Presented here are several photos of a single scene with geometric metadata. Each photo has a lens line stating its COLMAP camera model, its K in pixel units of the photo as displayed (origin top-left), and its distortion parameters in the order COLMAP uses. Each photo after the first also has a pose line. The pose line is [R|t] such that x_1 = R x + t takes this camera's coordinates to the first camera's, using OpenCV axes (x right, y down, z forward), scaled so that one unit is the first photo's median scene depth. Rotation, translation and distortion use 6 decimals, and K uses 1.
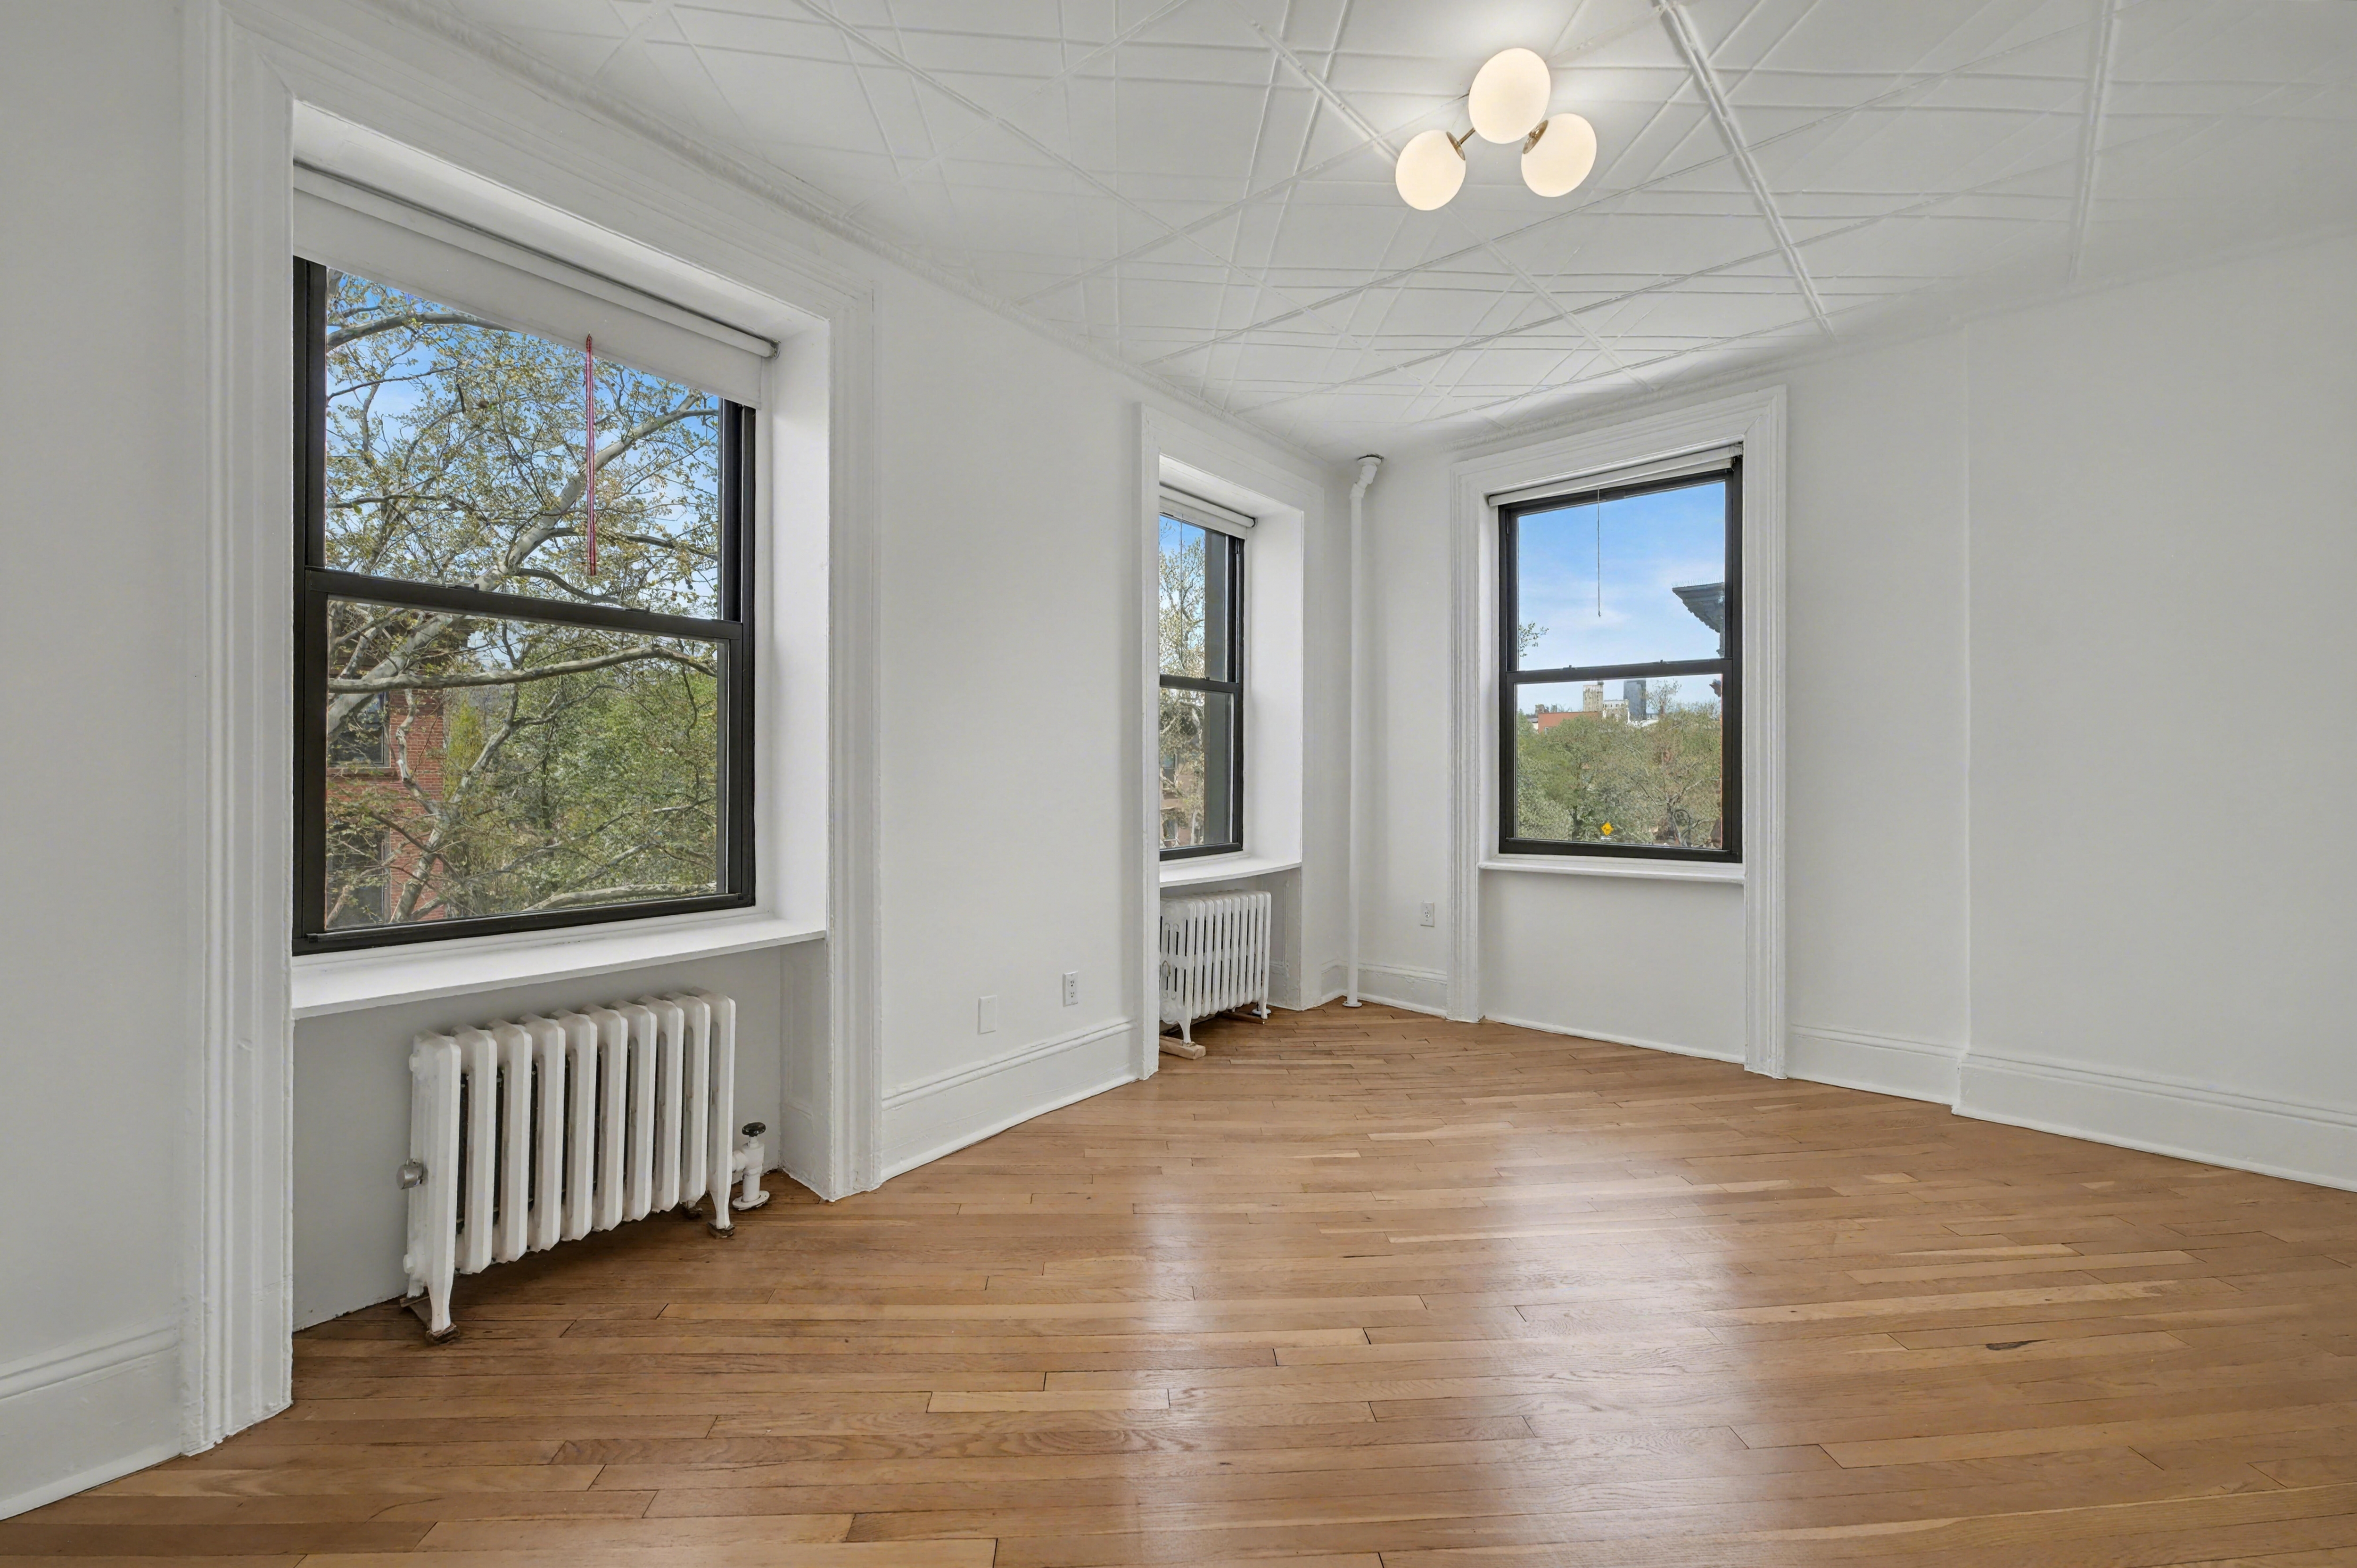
lens RADIAL K [[969.9, 0, 1185.7], [0, 969.9, 774.8], [0, 0, 1]] dist [-0.001049, 0.000459]
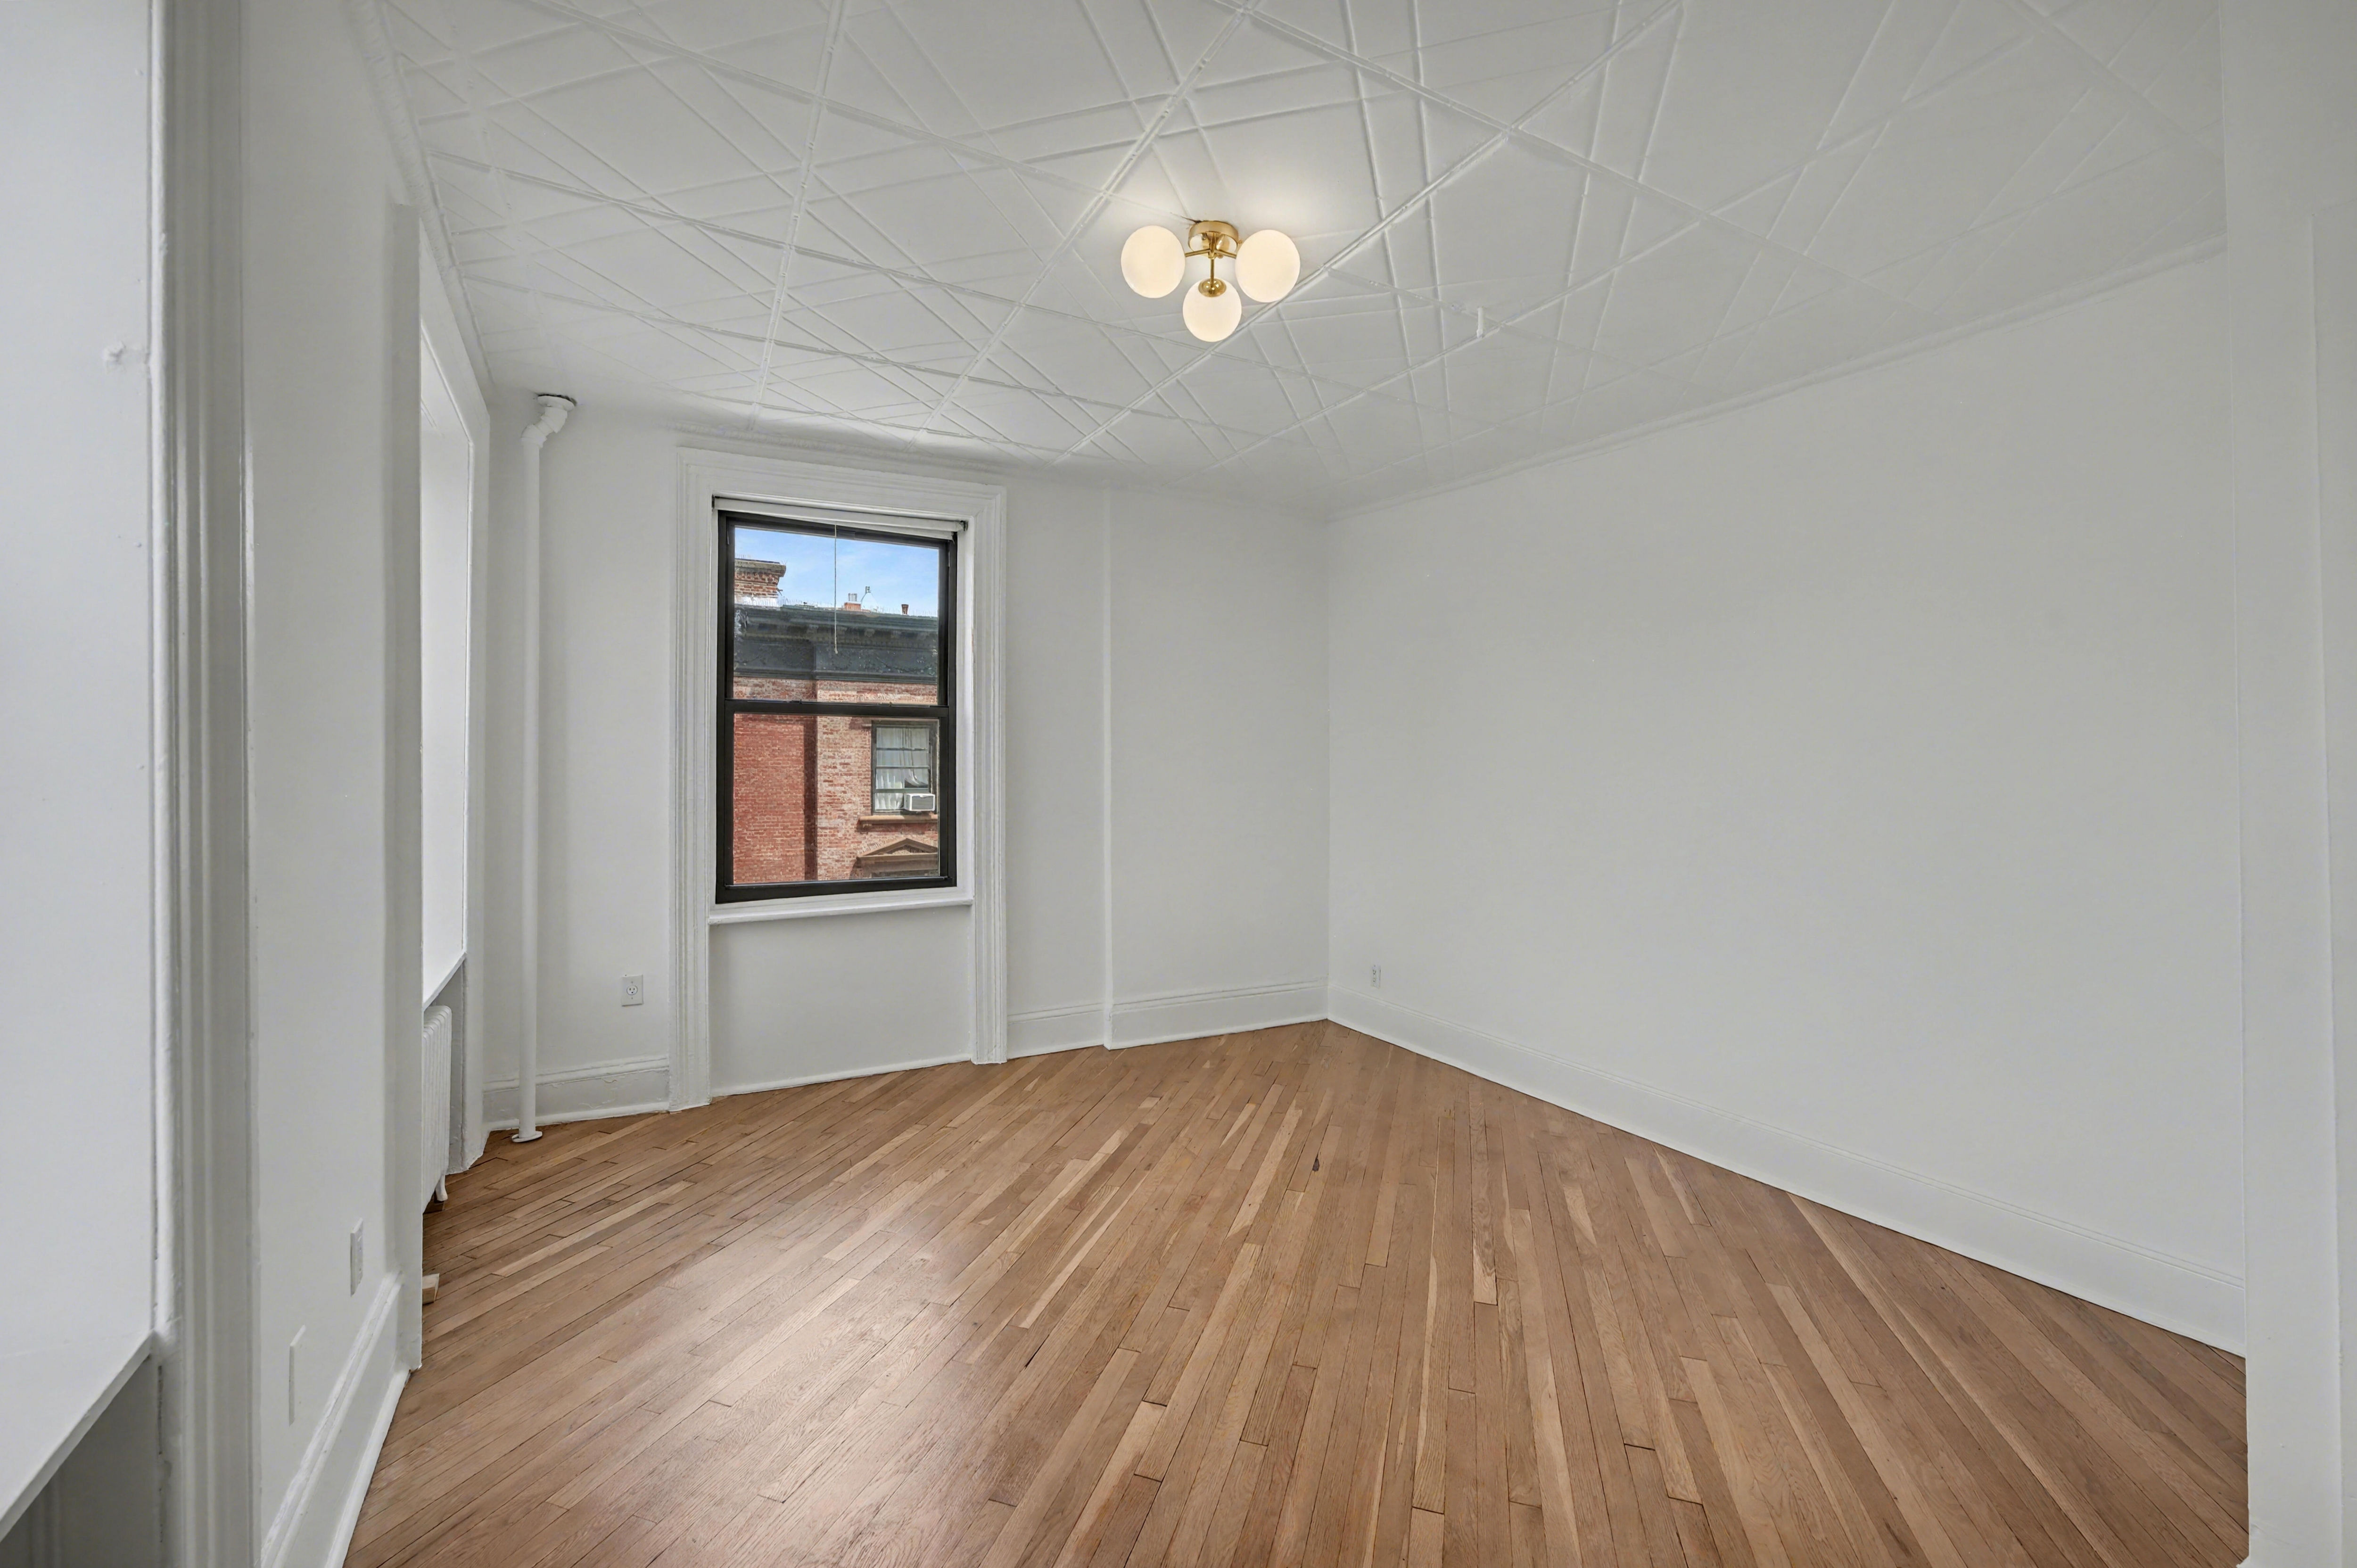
lens RADIAL K [[970.1, 0, 1185.7], [0, 970.1, 774.8], [0, 0, 1]] dist [-0.001049, 0.000459]
pose [[0.356336, 0.000213, 0.934358, -0.409377], [0.010340, 0.999938, -0.004171, -0.033755], [-0.934301, 0.011147, 0.356312, 0.340164]]
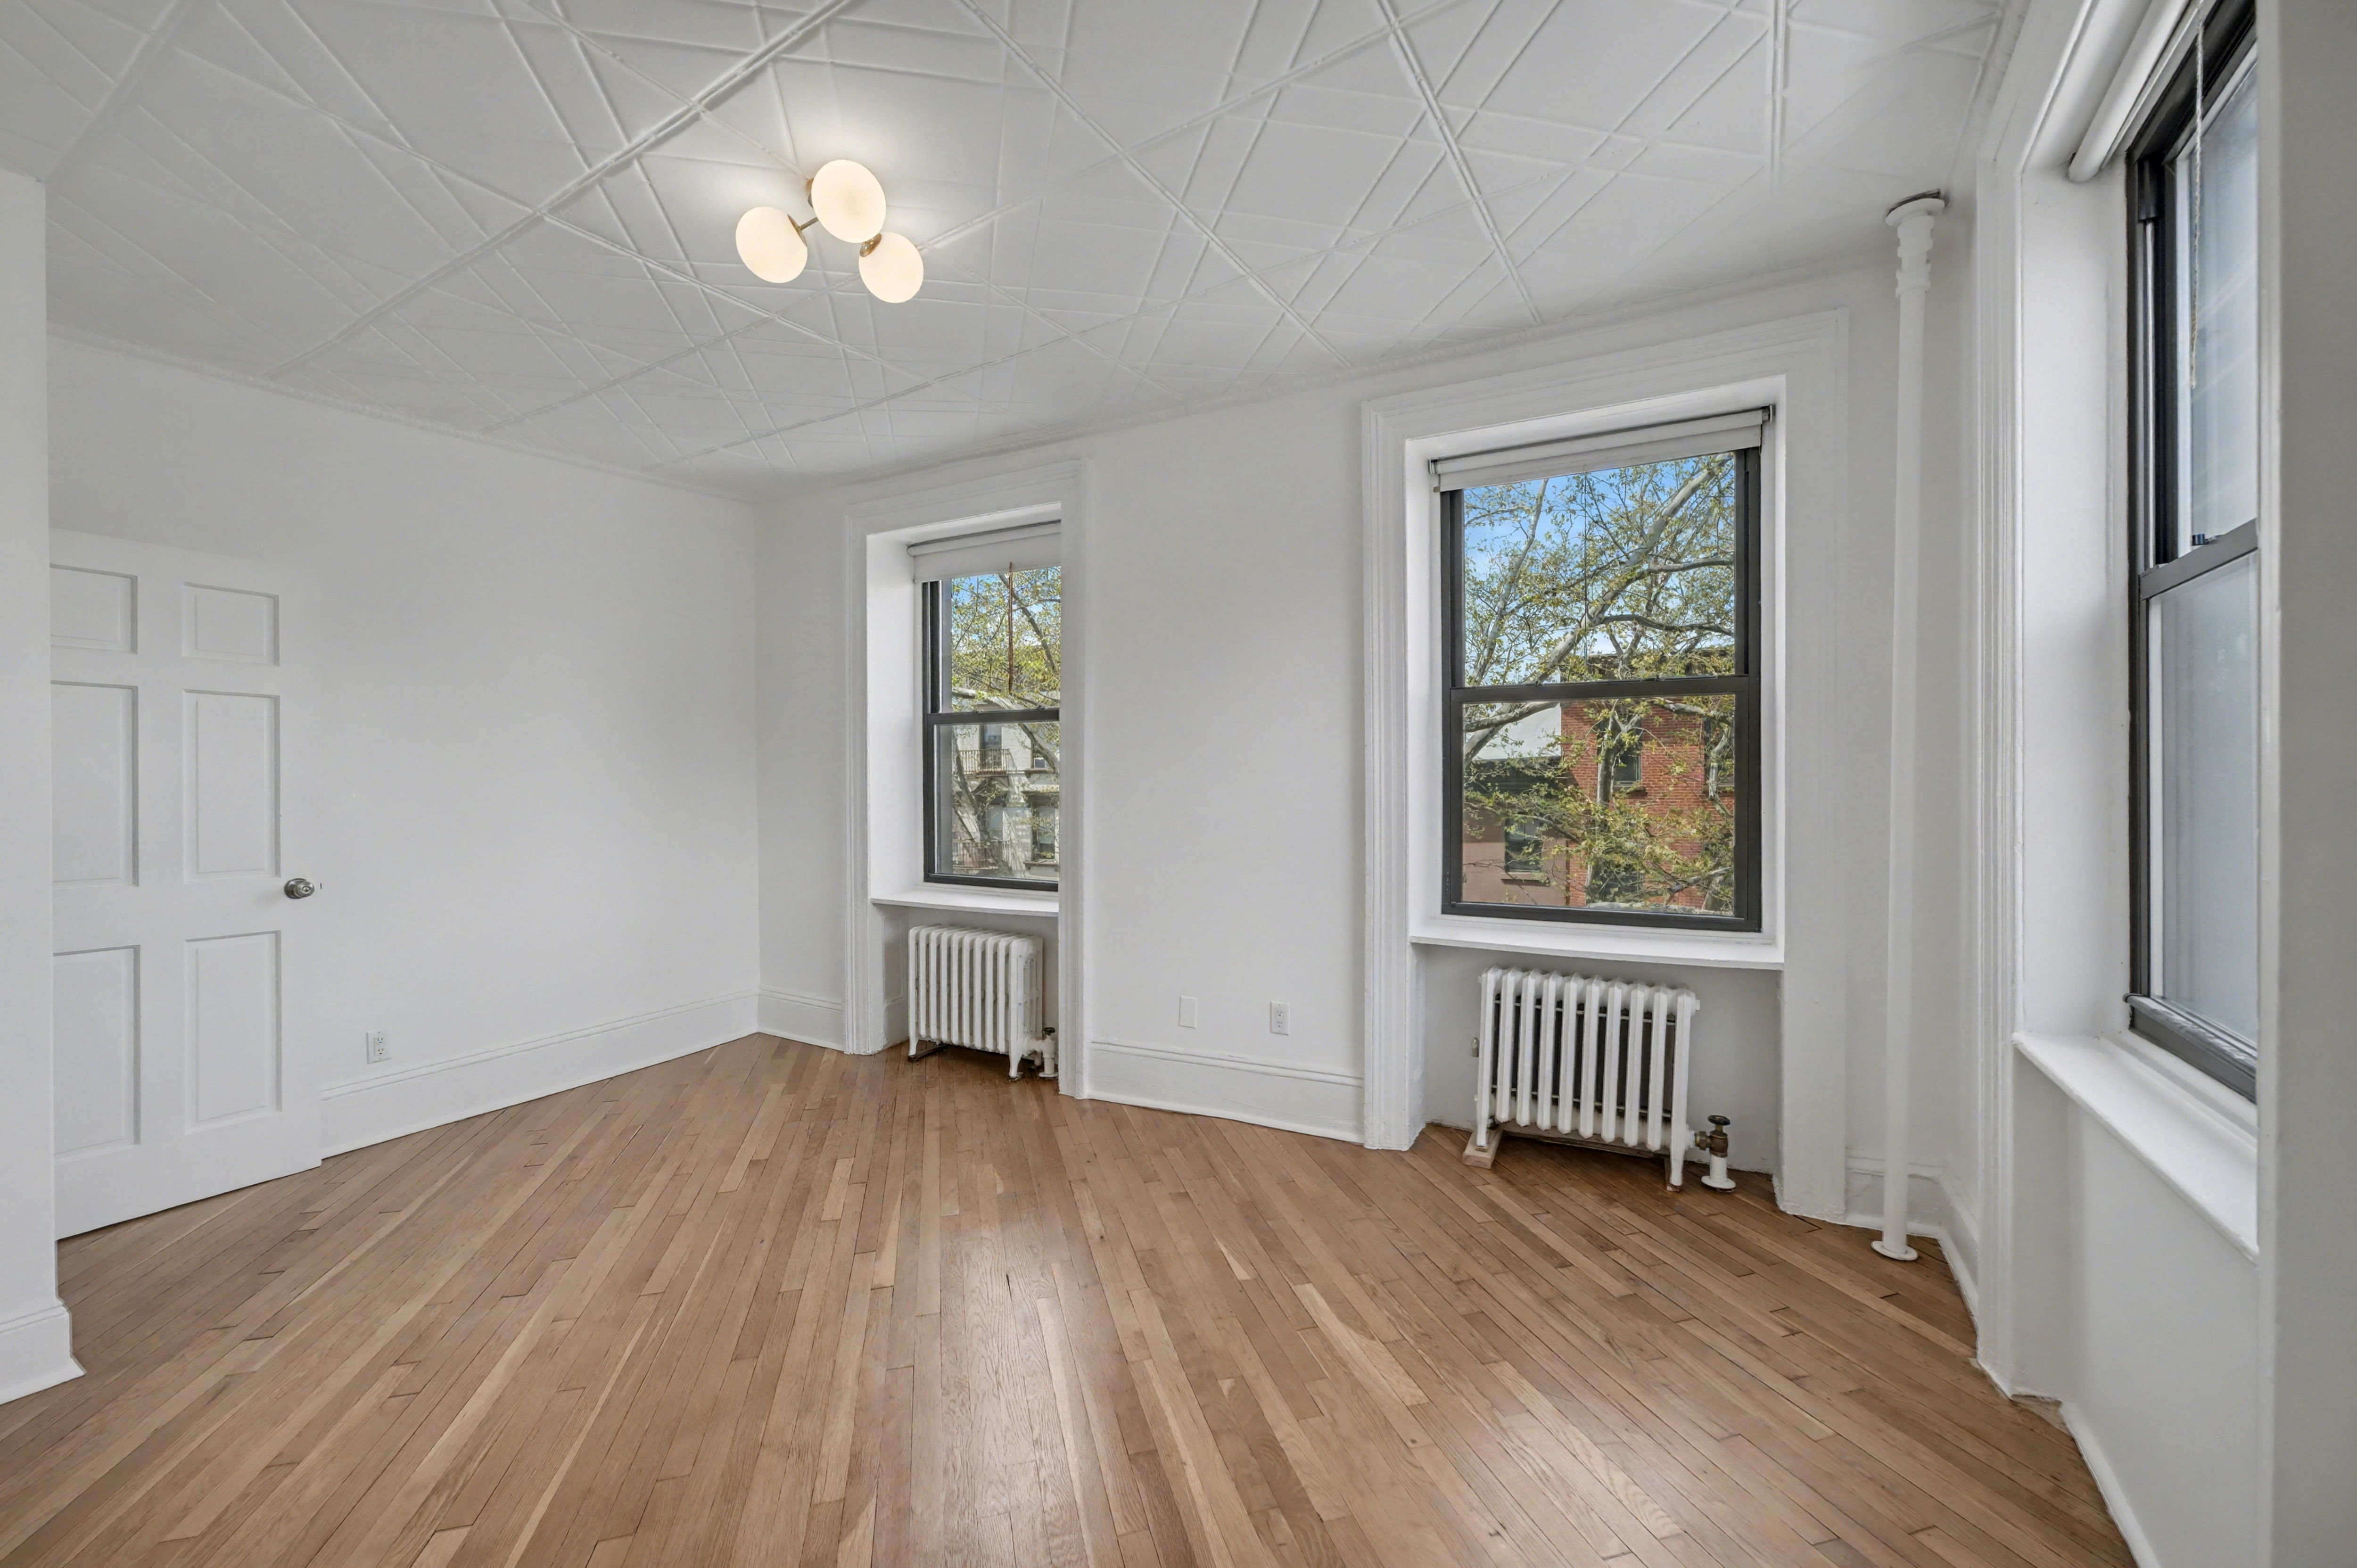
lens RADIAL K [[992.4, 0, 1185.9], [0, 992.4, 792.4], [0, 0, 1]] dist [0.001157, 0.000255]
pose [[0.157944, 0.006190, -0.987429, 0.802141], [-0.002576, 0.999980, 0.005857, -0.021322], [0.987445, 0.001618, 0.157957, 0.655099]]
